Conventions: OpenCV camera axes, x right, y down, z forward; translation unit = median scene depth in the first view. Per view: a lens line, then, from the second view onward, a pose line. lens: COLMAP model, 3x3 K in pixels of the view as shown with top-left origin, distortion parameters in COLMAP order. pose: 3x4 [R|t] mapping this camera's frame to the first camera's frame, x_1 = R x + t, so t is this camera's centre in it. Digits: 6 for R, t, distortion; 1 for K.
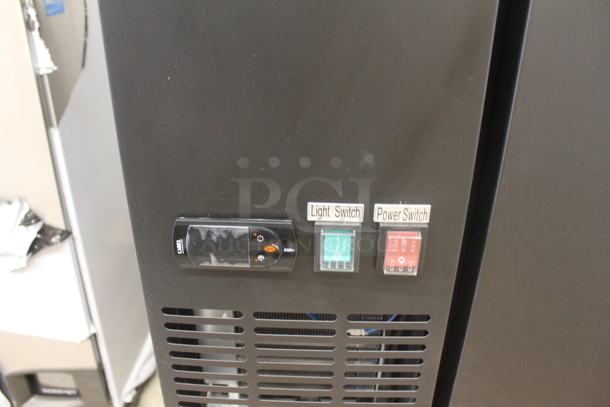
lens RADIAL K [[512.3, 0, 305.0], [0, 512.3, 203.5], [0, 0, 1]] dist [0.009646, 0.018605]
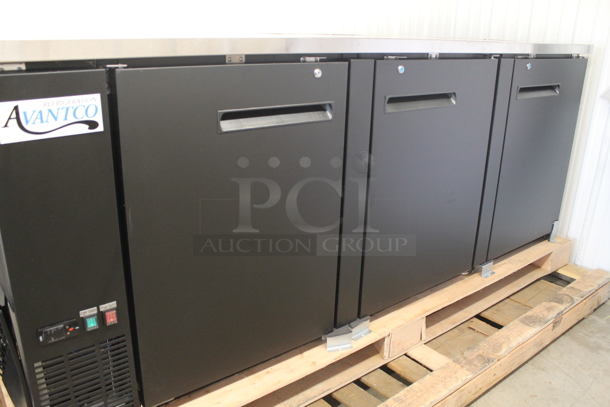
lens RADIAL K [[512.3, 0, 305.0], [0, 512.3, 203.5], [0, 0, 1]] dist [0.009646, 0.018605]
pose [[0.768425, -0.197292, 0.608769, -0.744769], [0.283736, 0.957712, -0.047770, -0.098379], [-0.573601, 0.209437, 0.791908, -2.572092]]
